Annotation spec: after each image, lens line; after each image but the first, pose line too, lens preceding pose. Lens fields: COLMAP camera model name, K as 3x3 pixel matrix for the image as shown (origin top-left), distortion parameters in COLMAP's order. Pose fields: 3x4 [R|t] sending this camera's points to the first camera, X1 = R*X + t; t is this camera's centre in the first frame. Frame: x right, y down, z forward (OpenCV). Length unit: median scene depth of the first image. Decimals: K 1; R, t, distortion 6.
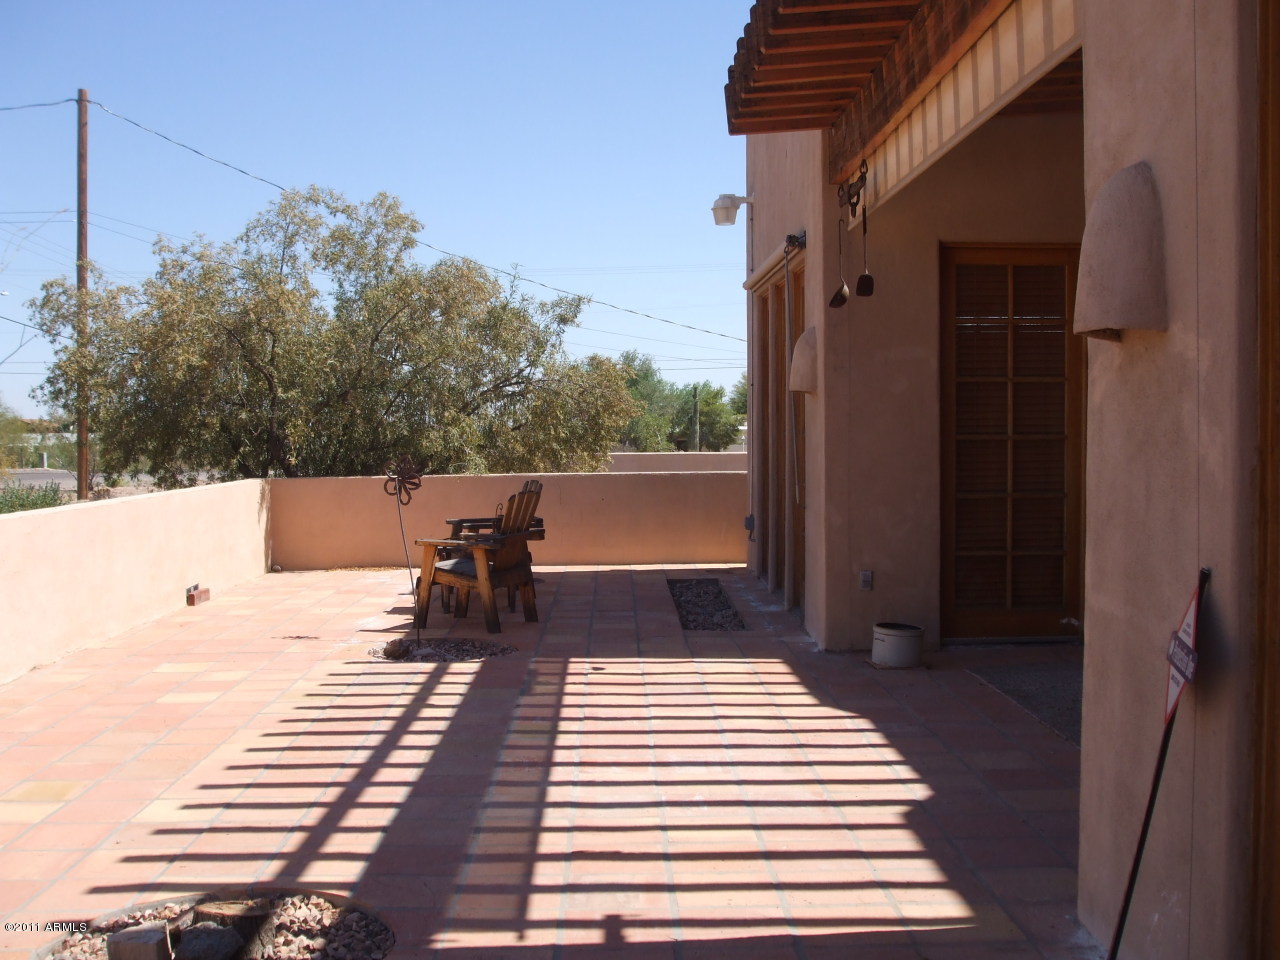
lens RADIAL K [[1428.6, 0, 640.0], [0, 1428.6, 480.0], [0, 0, 1]] dist [-0.105489, 0.129270]
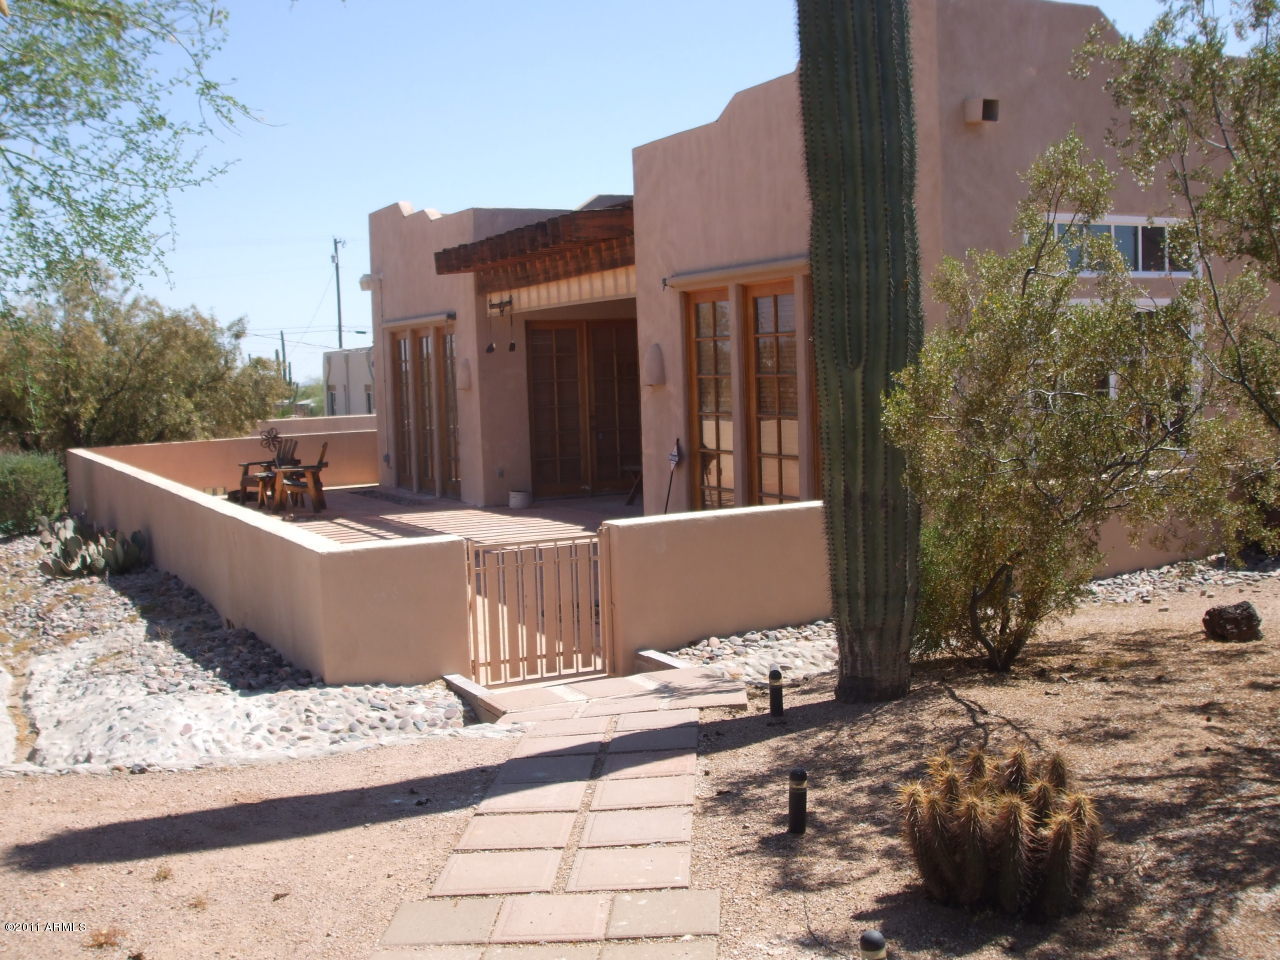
lens RADIAL K [[1428.6, 0, 640.0], [0, 1428.6, 480.0], [0, 0, 1]] dist [-0.105489, 0.129270]
pose [[0.901369, -0.061258, 0.428698, -0.627163], [0.048820, 0.998008, 0.039960, 0.002945], [-0.430292, -0.015090, 0.902564, -1.151737]]
